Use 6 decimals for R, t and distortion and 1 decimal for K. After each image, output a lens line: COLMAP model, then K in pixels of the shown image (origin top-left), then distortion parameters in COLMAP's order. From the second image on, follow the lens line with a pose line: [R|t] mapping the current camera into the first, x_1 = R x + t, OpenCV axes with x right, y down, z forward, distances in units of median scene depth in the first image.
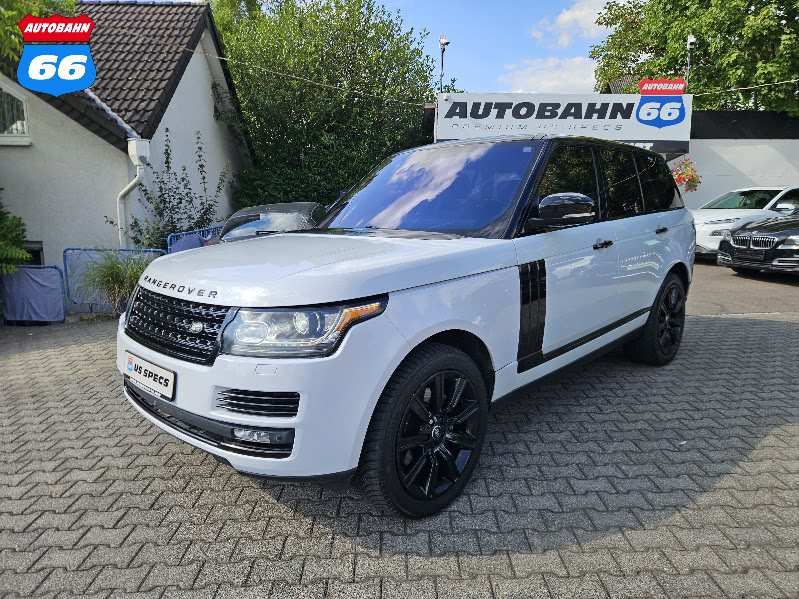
lens RADIAL K [[578.7, 0, 395.1], [0, 578.7, 293.6], [0, 0, 1]] dist [0.053114, -0.050637]
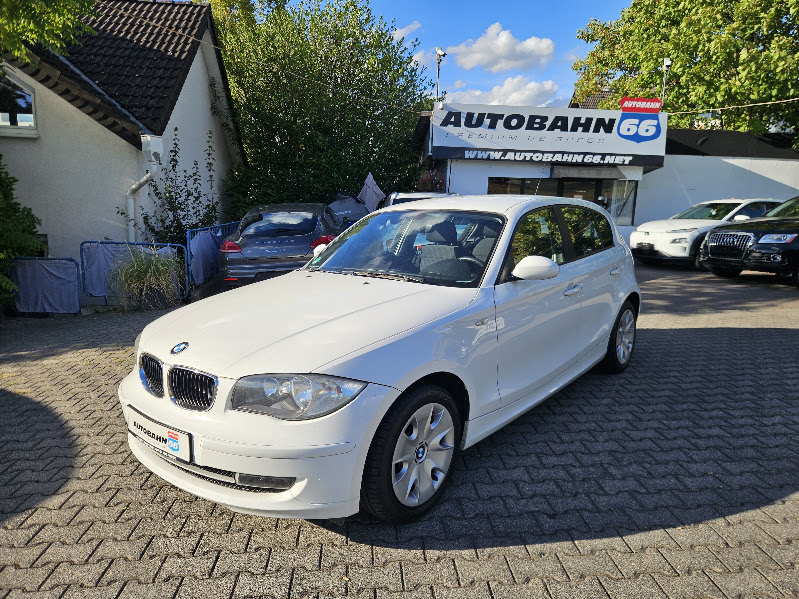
lens RADIAL K [[578.7, 0, 405.1], [0, 578.7, 302.4], [0, 0, 1]] dist [0.053114, -0.050637]
pose [[0.996536, 0.011903, 0.082310, -0.062601], [-0.012110, 0.999925, 0.002012, 0.014261], [-0.082280, -0.003002, 0.996605, -0.039491]]
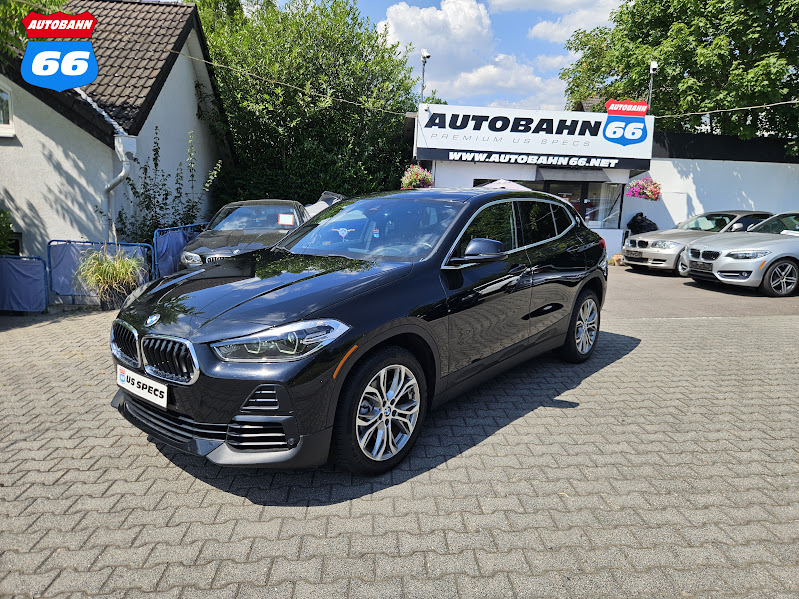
lens RADIAL K [[578.7, 0, 407.9], [0, 578.7, 297.2], [0, 0, 1]] dist [0.053114, -0.050637]
pose [[0.997383, 0.024329, 0.068078, -0.008462], [-0.024148, 0.999702, -0.003477, 0.007190], [-0.068142, 0.001824, 0.997674, -0.039819]]
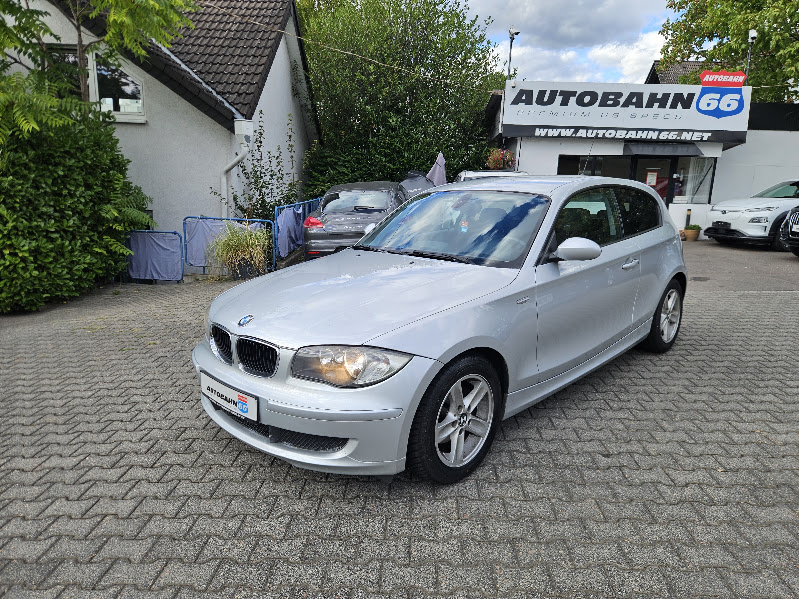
lens RADIAL K [[578.7, 0, 397.1], [0, 578.7, 296.3], [0, 0, 1]] dist [0.053114, -0.050637]
pose [[0.998698, 0.033516, -0.038452, -0.072776], [-0.032221, 0.998909, 0.033816, 0.018651], [0.039543, -0.032533, 0.998688, -0.082779]]
